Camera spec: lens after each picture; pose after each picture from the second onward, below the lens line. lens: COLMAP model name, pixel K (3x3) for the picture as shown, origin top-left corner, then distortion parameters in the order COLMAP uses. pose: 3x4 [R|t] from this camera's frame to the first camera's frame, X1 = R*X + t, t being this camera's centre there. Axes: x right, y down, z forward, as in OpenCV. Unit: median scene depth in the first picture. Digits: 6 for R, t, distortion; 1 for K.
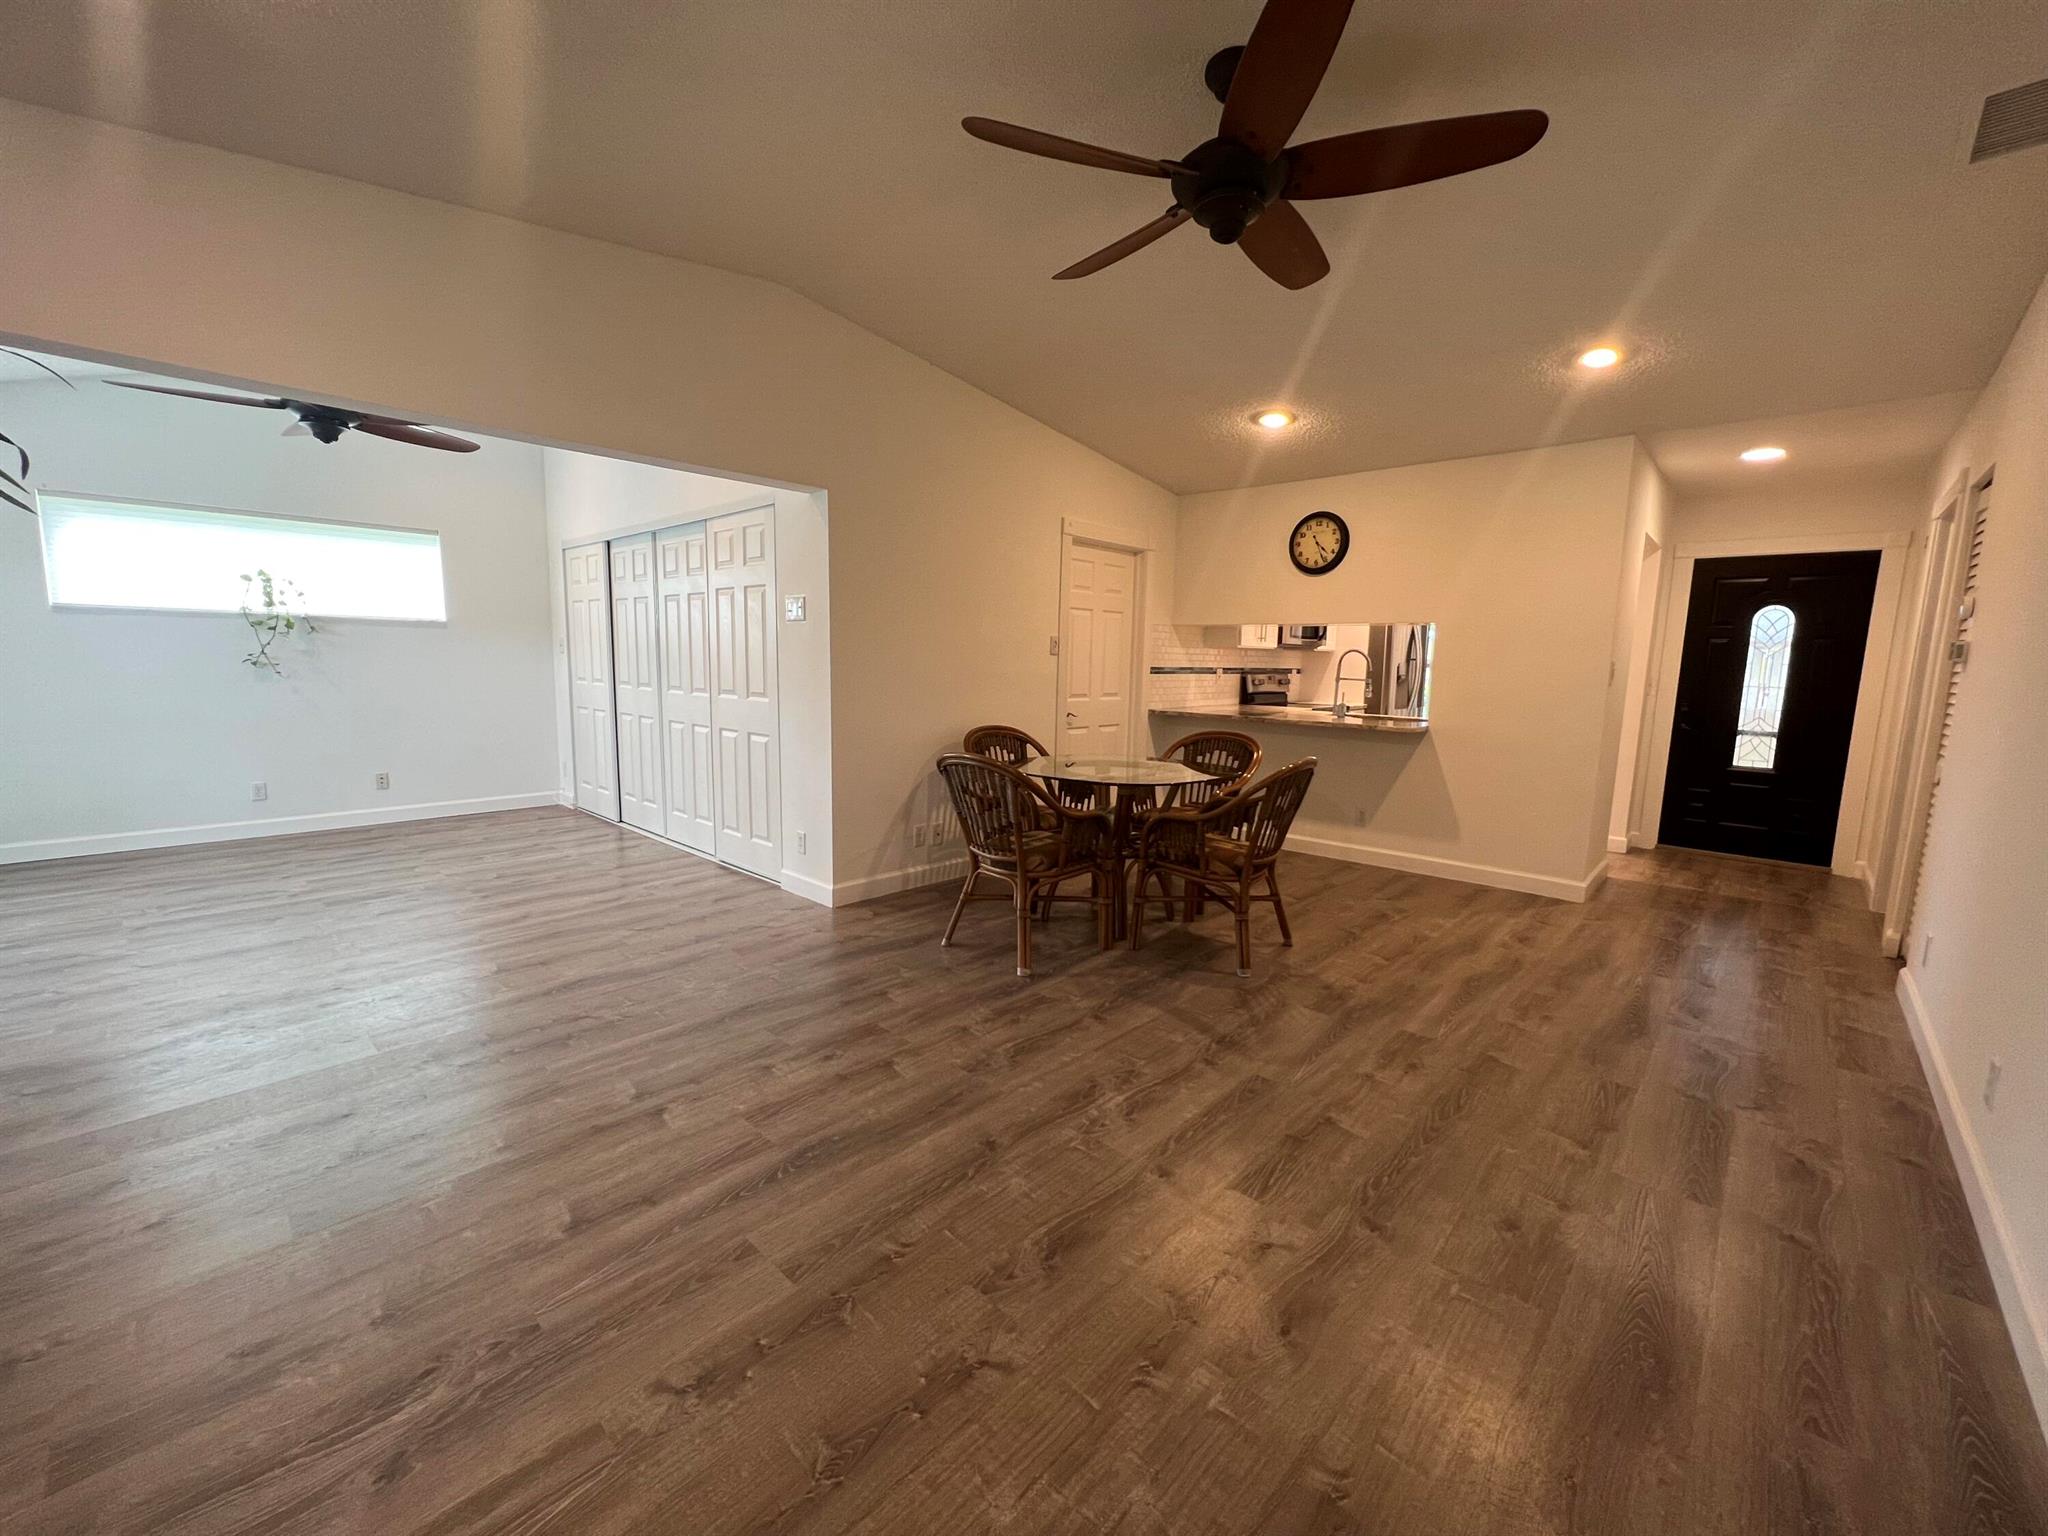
lens RADIAL K [[820.1, 0, 1020.4], [0, 820.1, 766.0], [0, 0, 1]] dist [-0.000653, -0.000135]
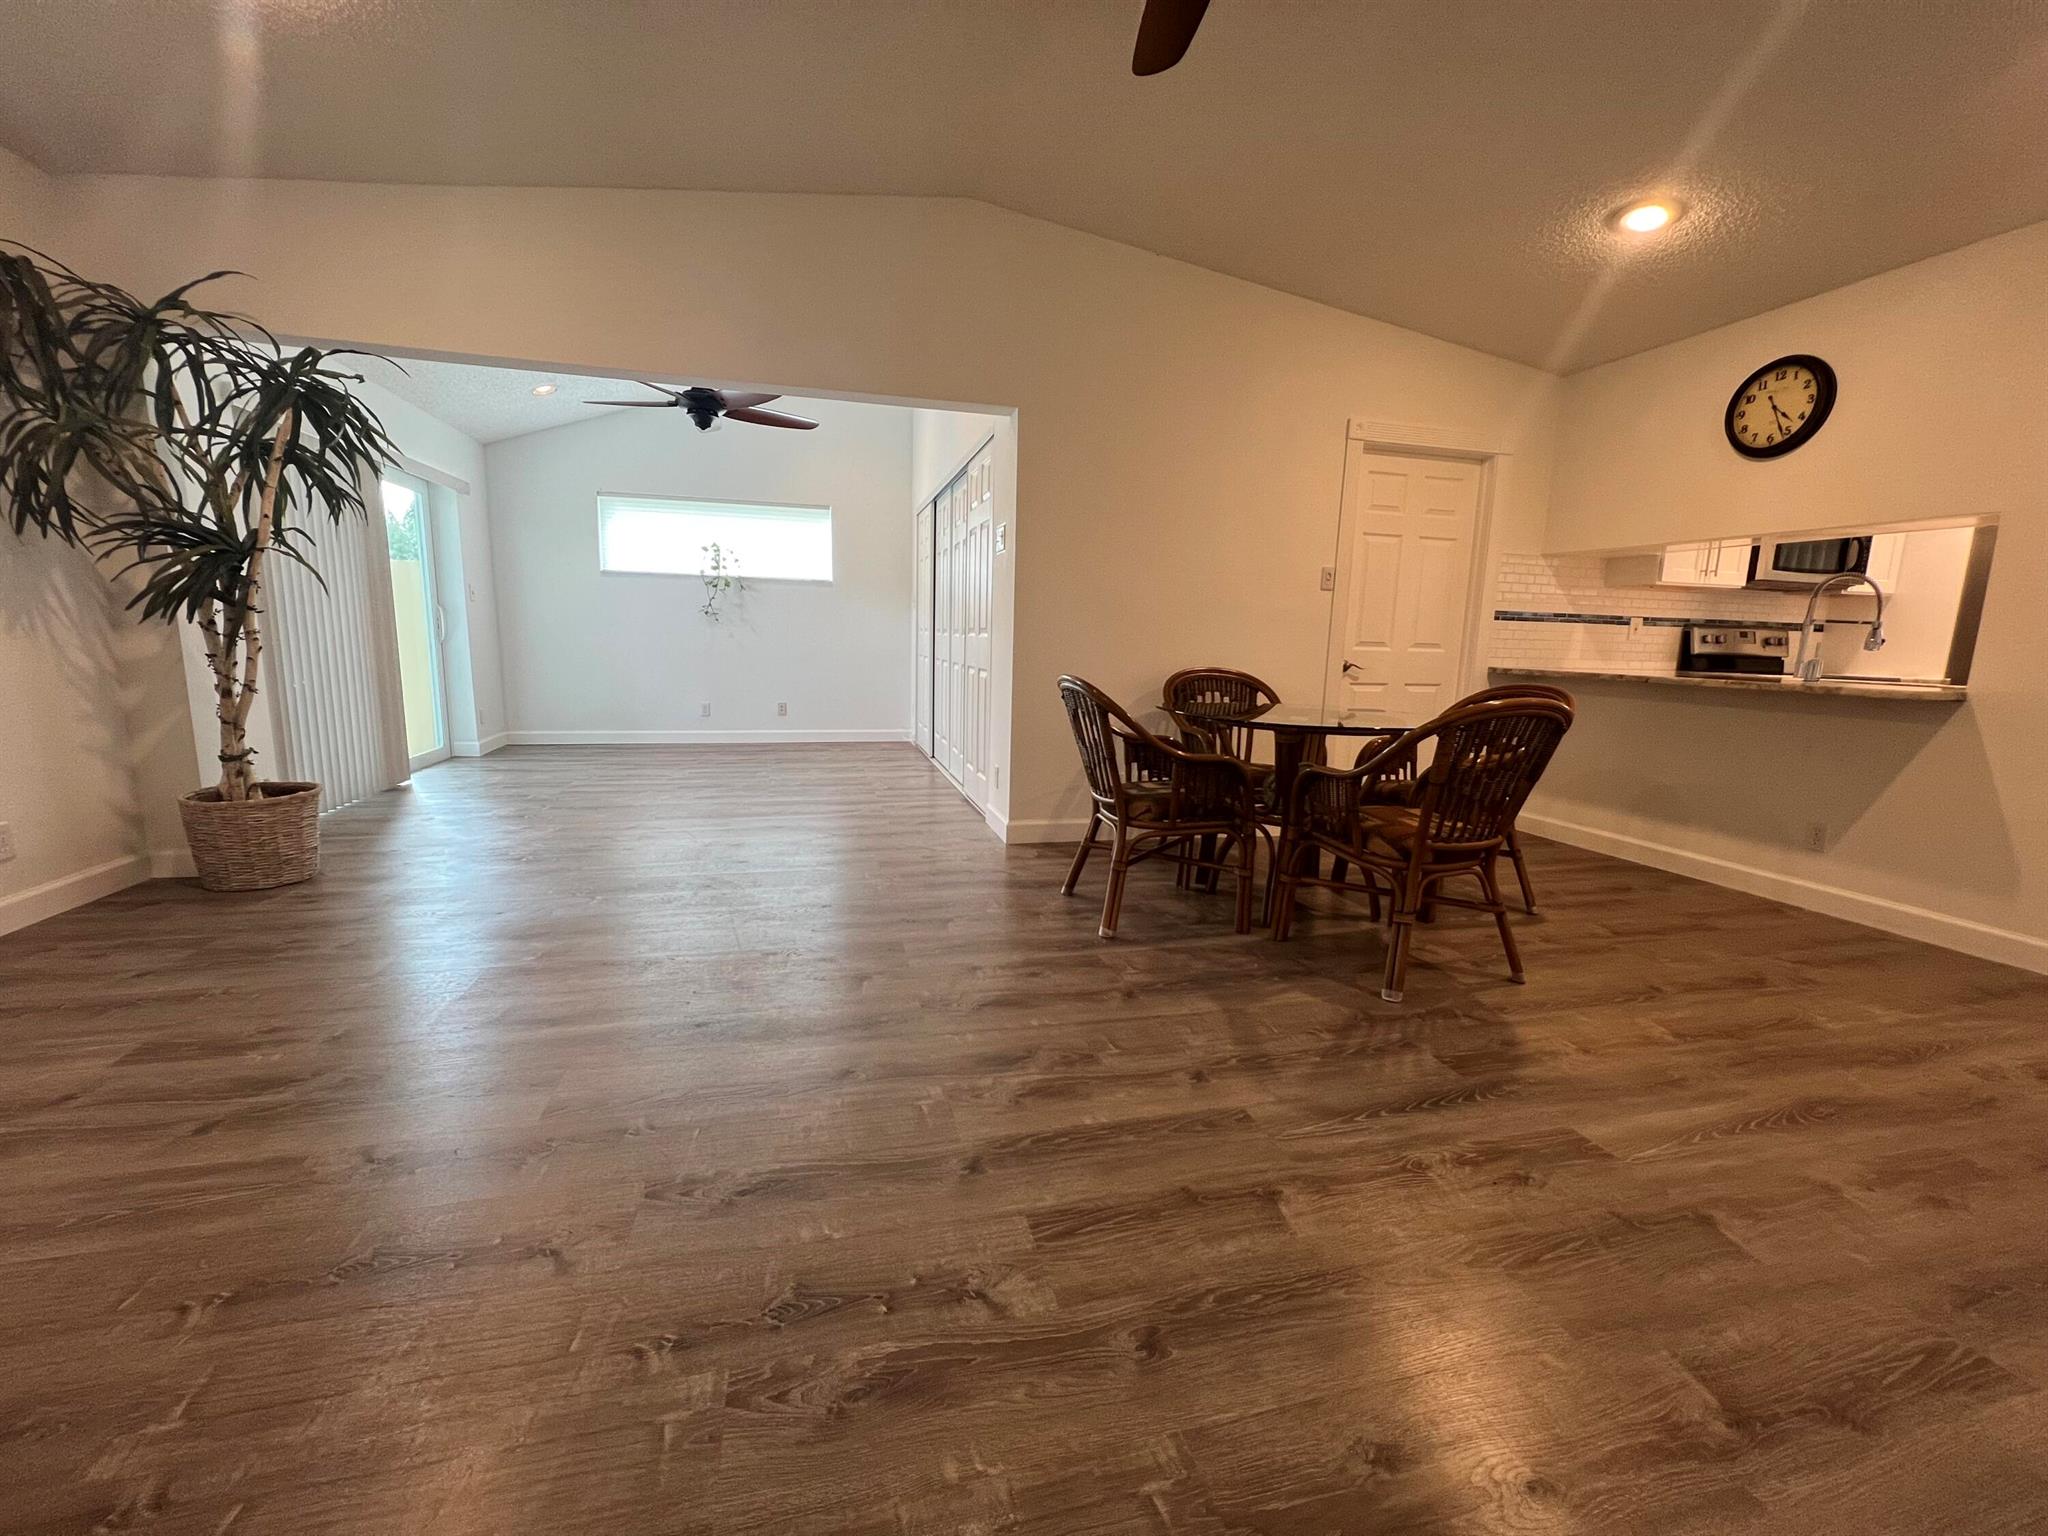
lens RADIAL K [[820.1, 0, 1020.4], [0, 820.1, 766.0], [0, 0, 1]] dist [-0.000653, -0.000135]
pose [[0.842855, 0.087069, -0.531051, 0.302666], [-0.079867, 0.996135, 0.036561, 0.044373], [0.532182, 0.011598, 0.846551, 0.185562]]
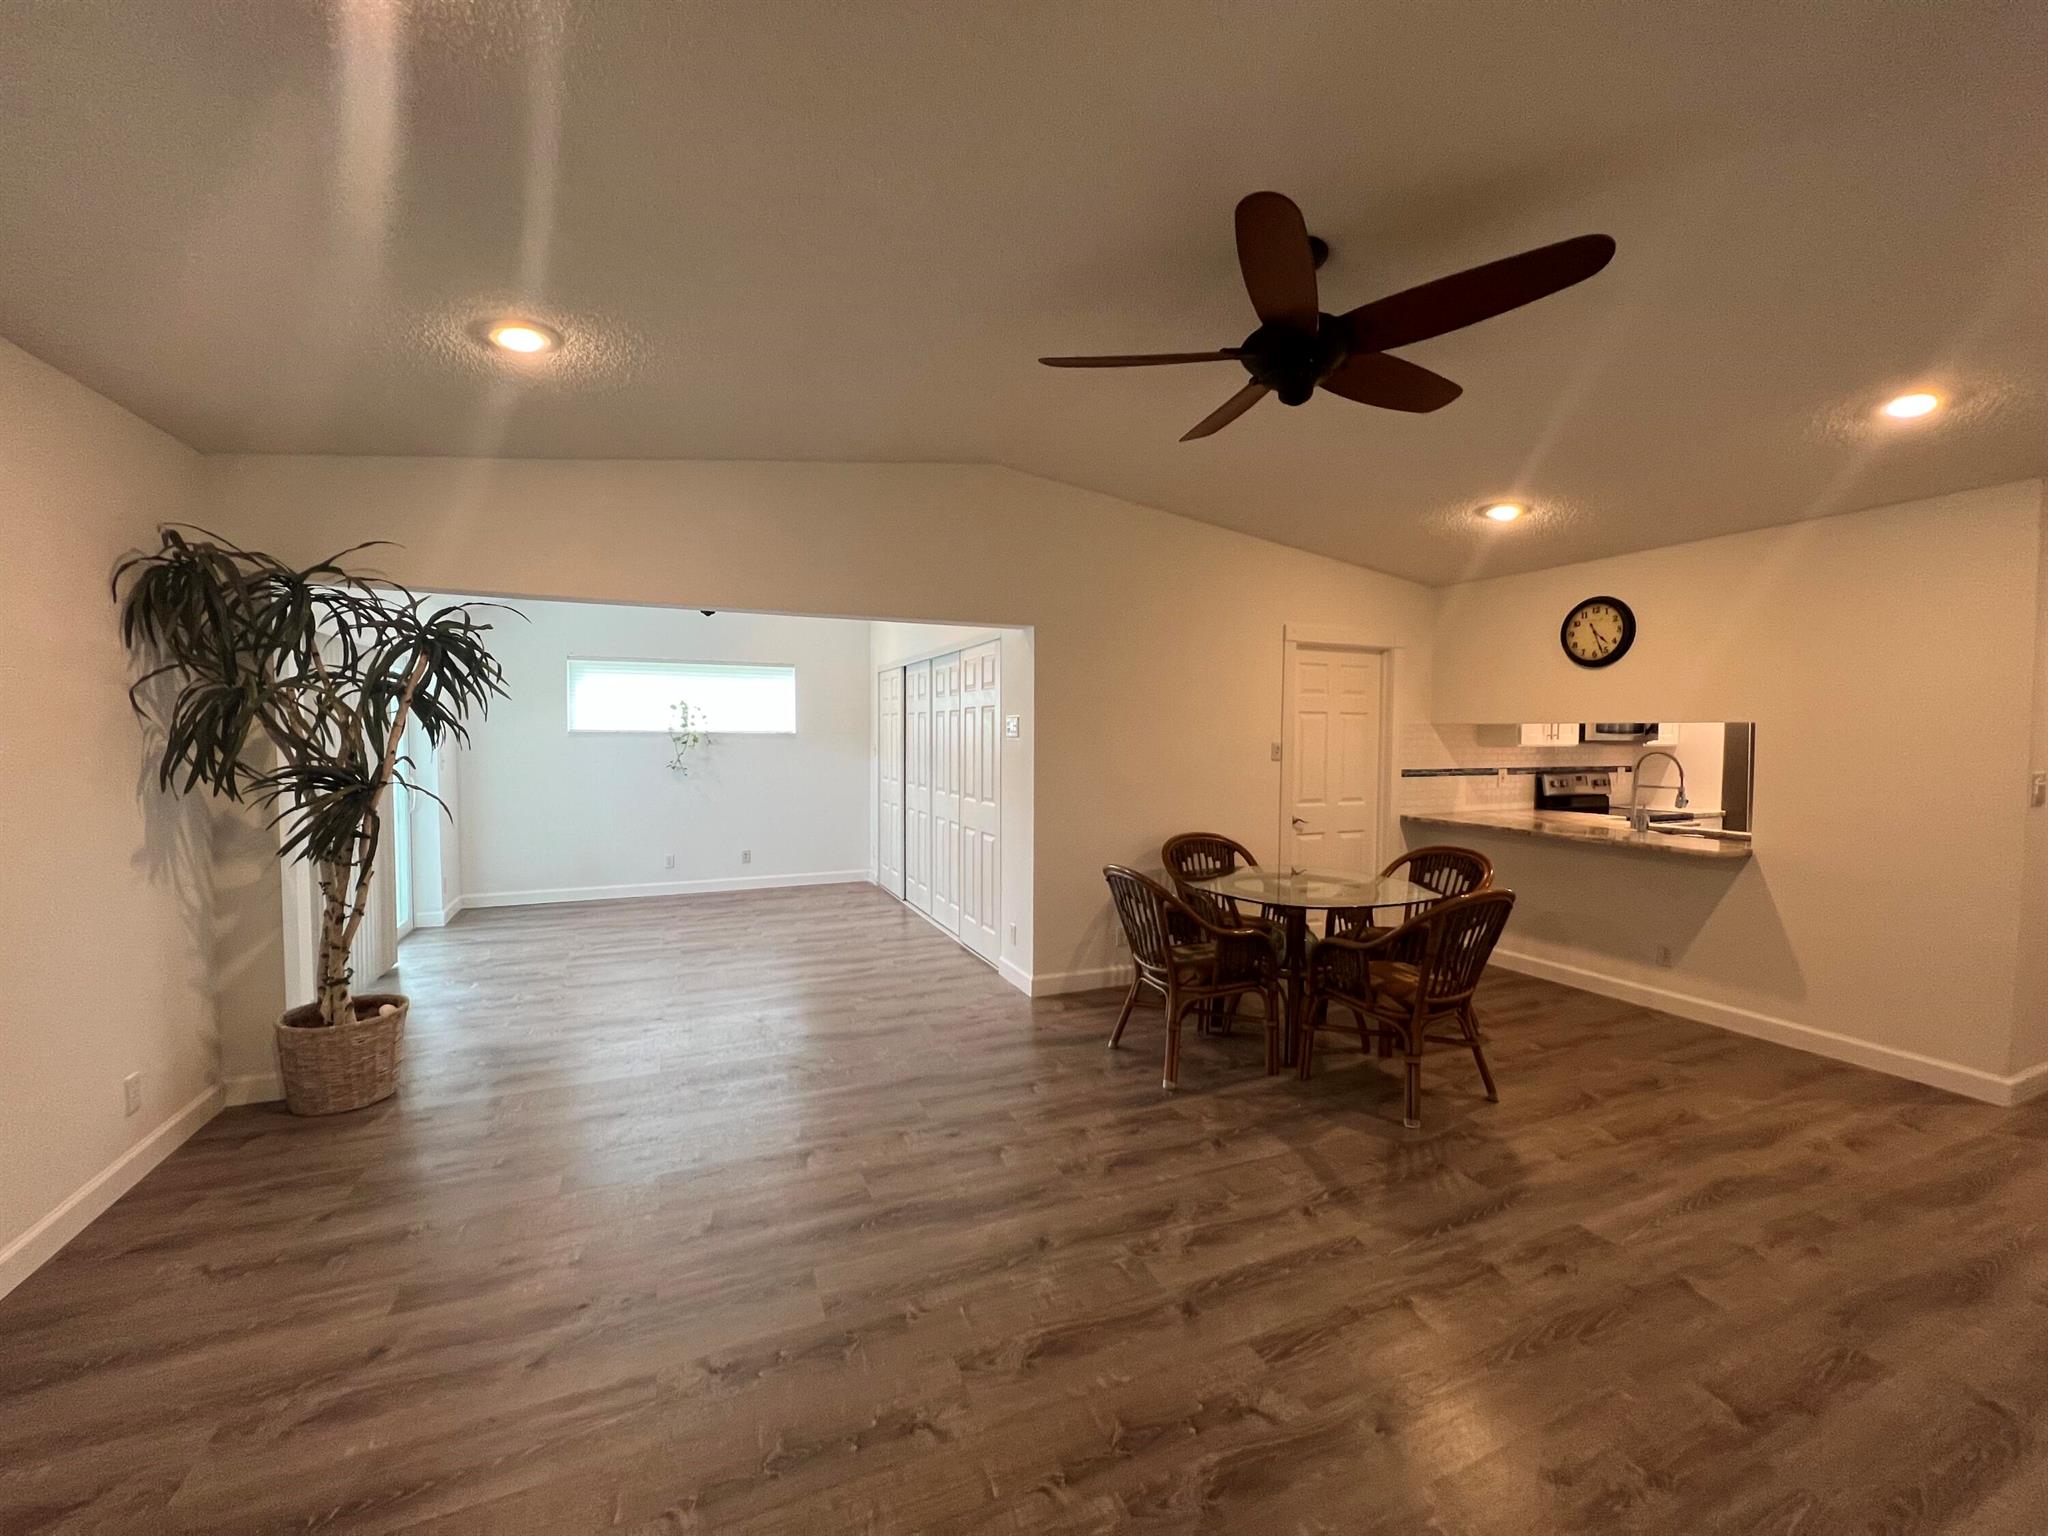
lens RADIAL K [[820.1, 0, 1020.4], [0, 820.1, 766.0], [0, 0, 1]] dist [-0.000653, -0.000135]
pose [[0.916632, 0.000406, -0.399733, 0.198976], [-0.039213, 0.995268, -0.088908, -0.037489], [0.397805, 0.097171, 0.912310, -0.035200]]
